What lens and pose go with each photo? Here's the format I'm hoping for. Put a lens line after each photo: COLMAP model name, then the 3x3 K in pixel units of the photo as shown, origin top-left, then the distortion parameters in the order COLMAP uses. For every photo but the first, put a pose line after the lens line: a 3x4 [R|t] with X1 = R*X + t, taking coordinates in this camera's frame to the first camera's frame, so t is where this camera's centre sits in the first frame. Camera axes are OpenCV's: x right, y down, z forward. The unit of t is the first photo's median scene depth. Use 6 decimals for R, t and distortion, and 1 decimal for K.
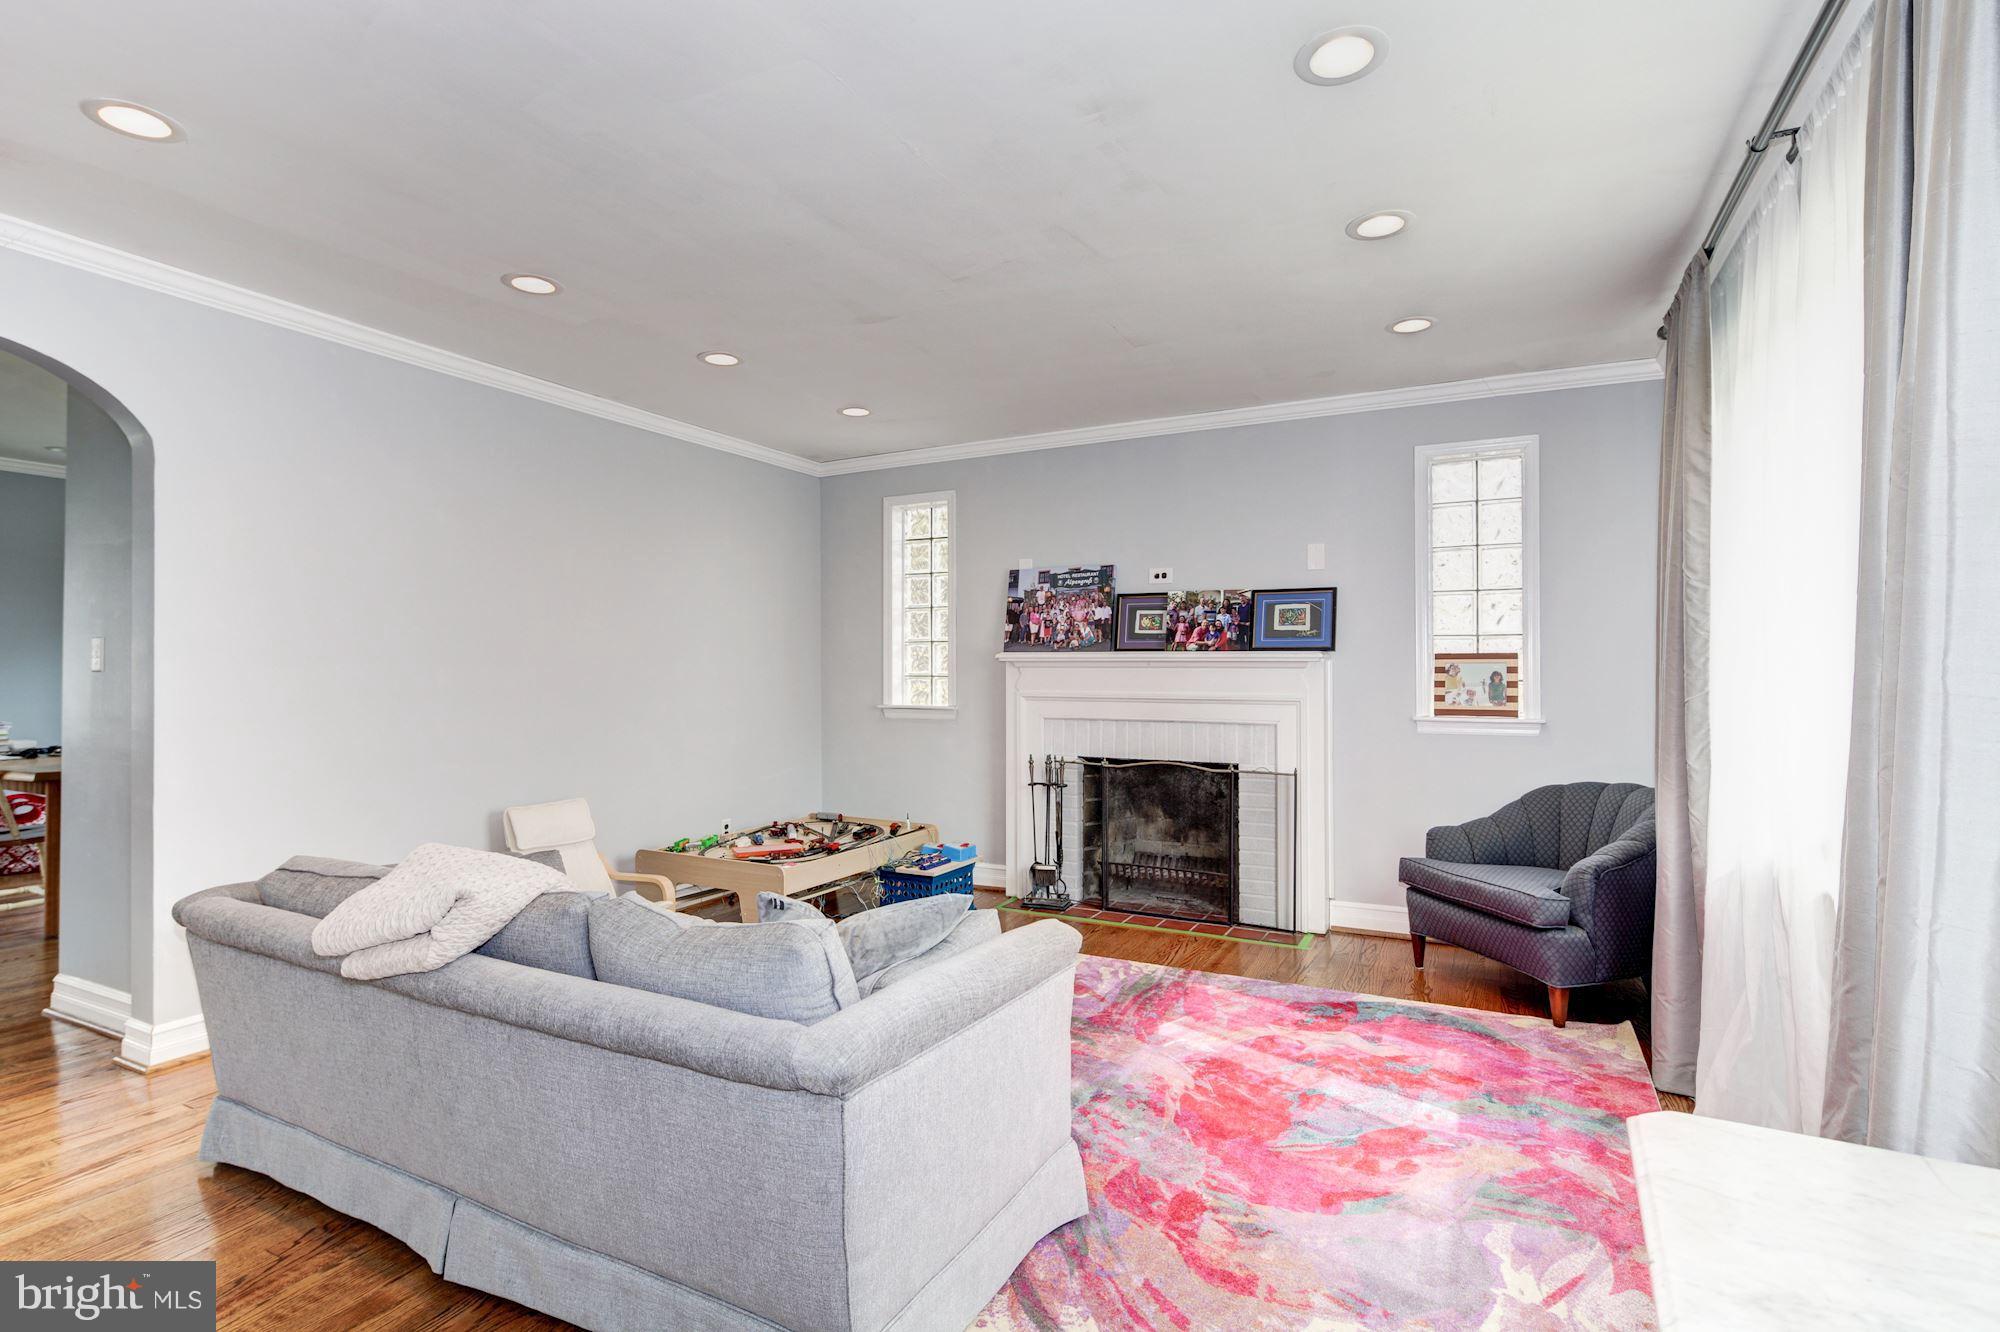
lens RADIAL K [[966.4, 0, 993.8], [0, 966.4, 656.4], [0, 0, 1]] dist [0.001568, -0.001576]
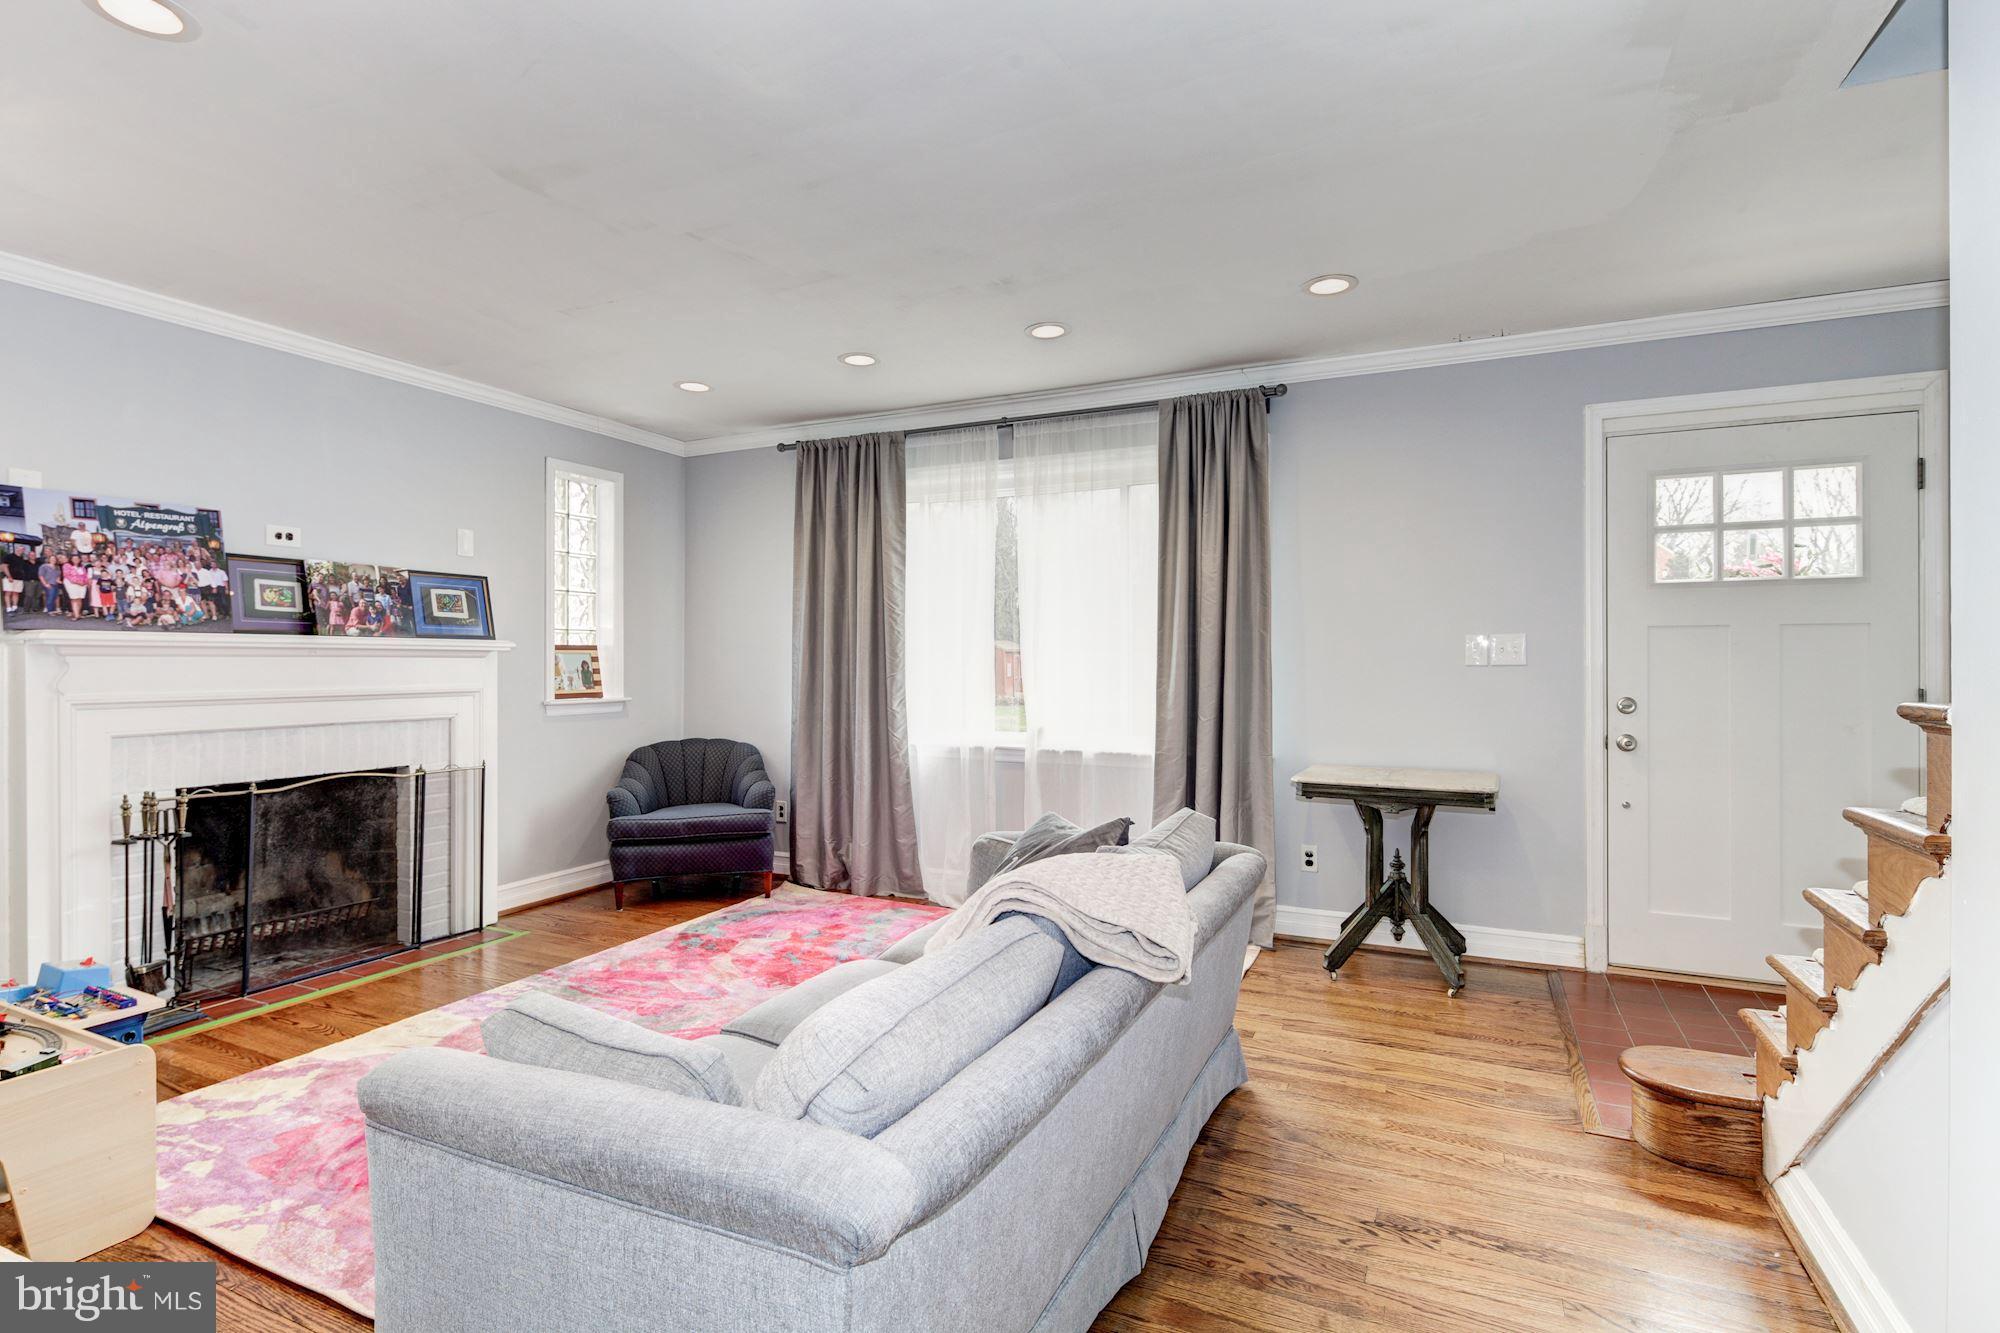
lens RADIAL K [[966.4, 0, 993.8], [0, 966.4, 656.9], [0, 0, 1]] dist [0.001568, -0.001576]
pose [[-0.029248, 0.002356, 0.999569, -0.629926], [-0.011892, 0.999926, -0.002705, 0.007539], [-0.999501, -0.011966, -0.029218, 0.479777]]
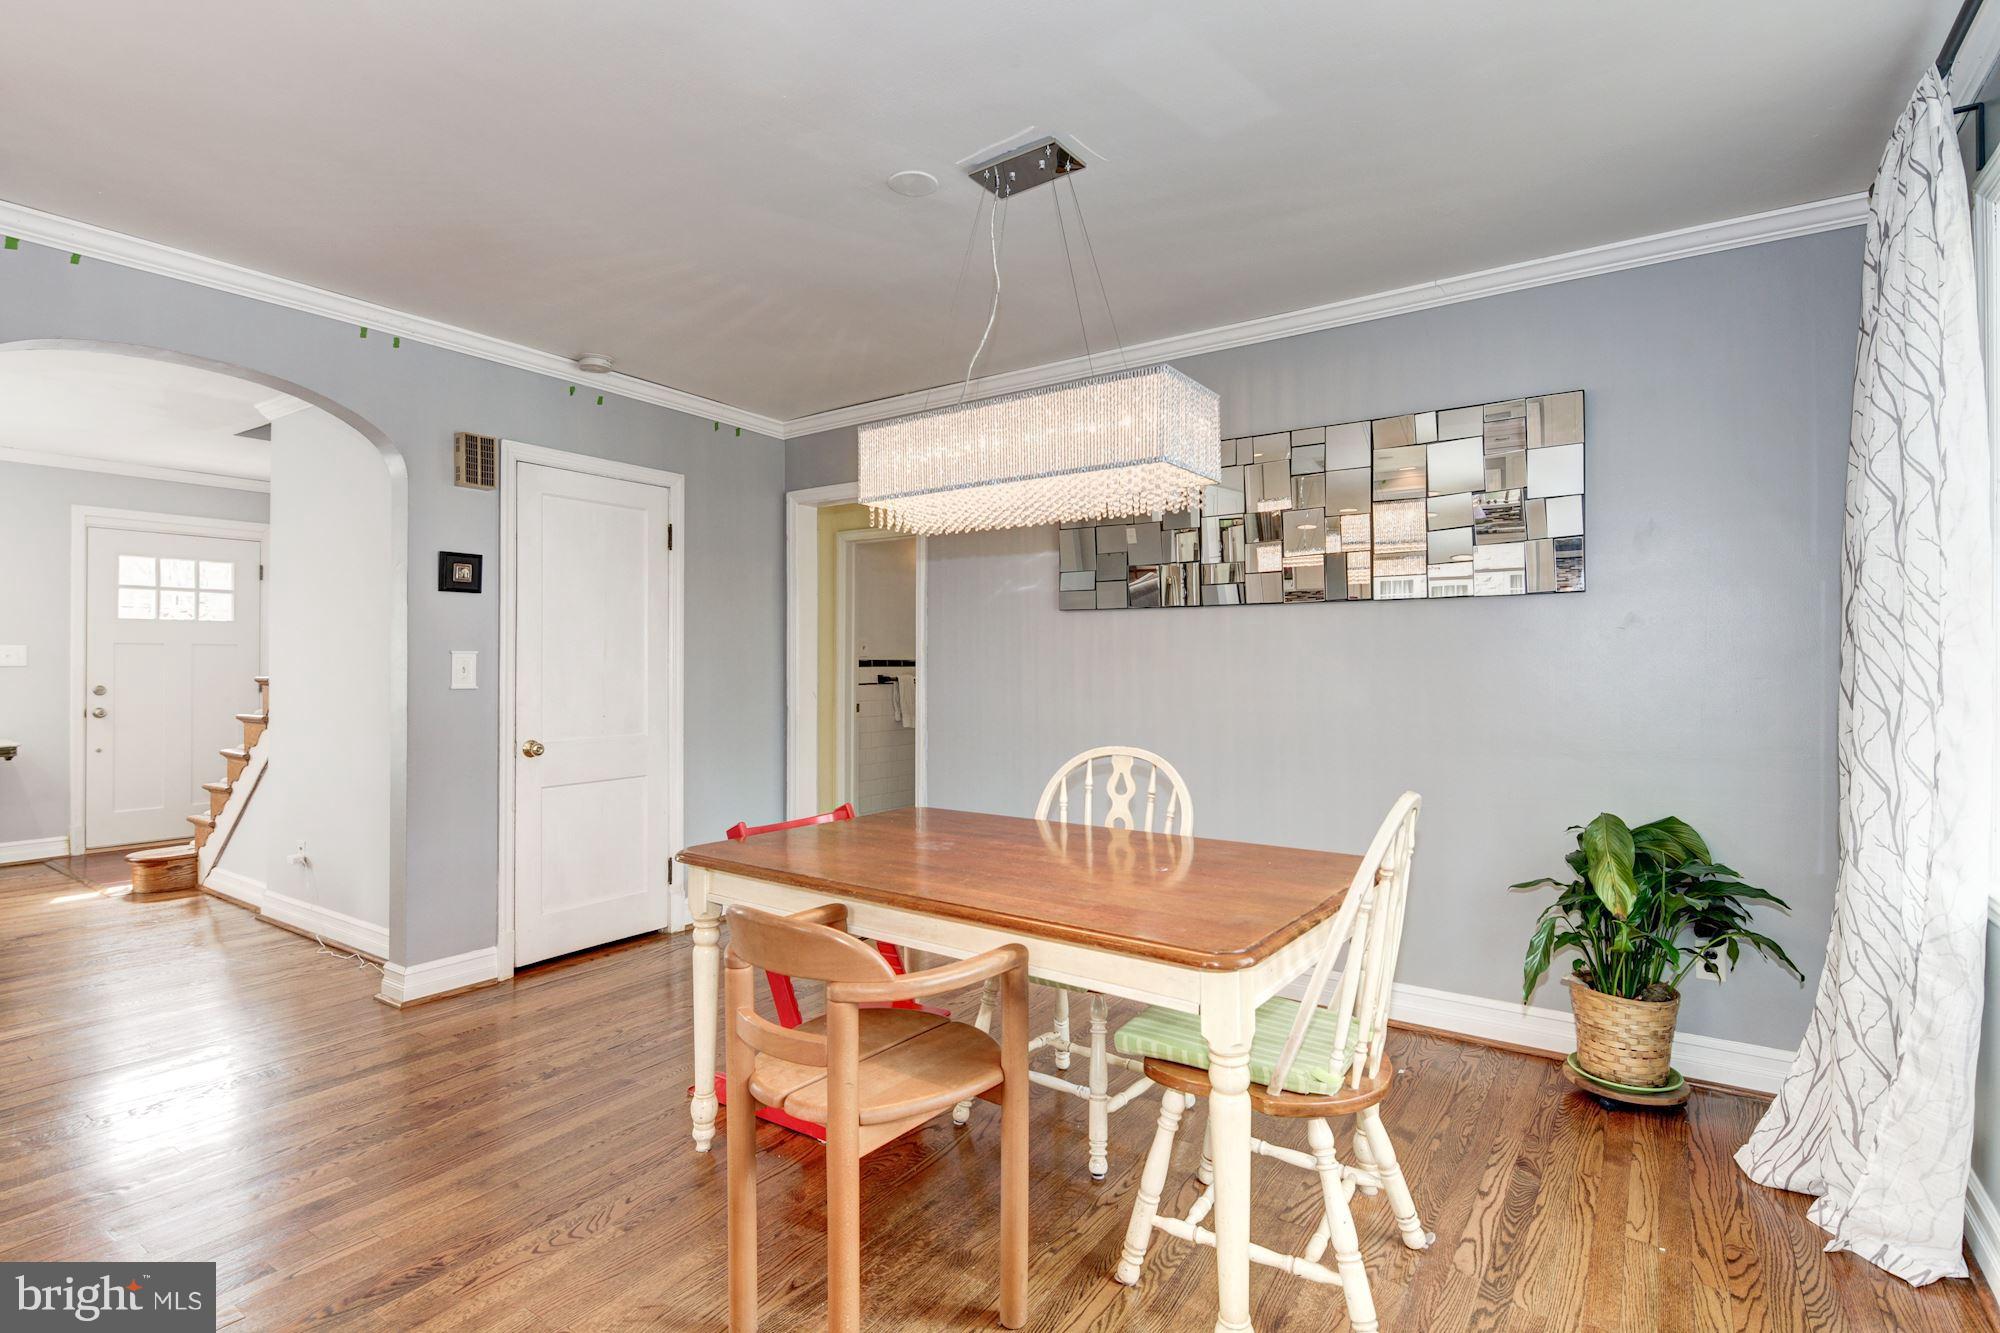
lens RADIAL K [[969.2, 0, 989.6], [0, 969.2, 661.1], [0, 0, 1]] dist [0.003108, 0.000827]
pose [[-0.991174, -0.001559, 0.132554, -1.203966], [-0.003483, 0.999892, -0.014284, 0.013958], [-0.132518, -0.014620, -0.991073, 1.064172]]
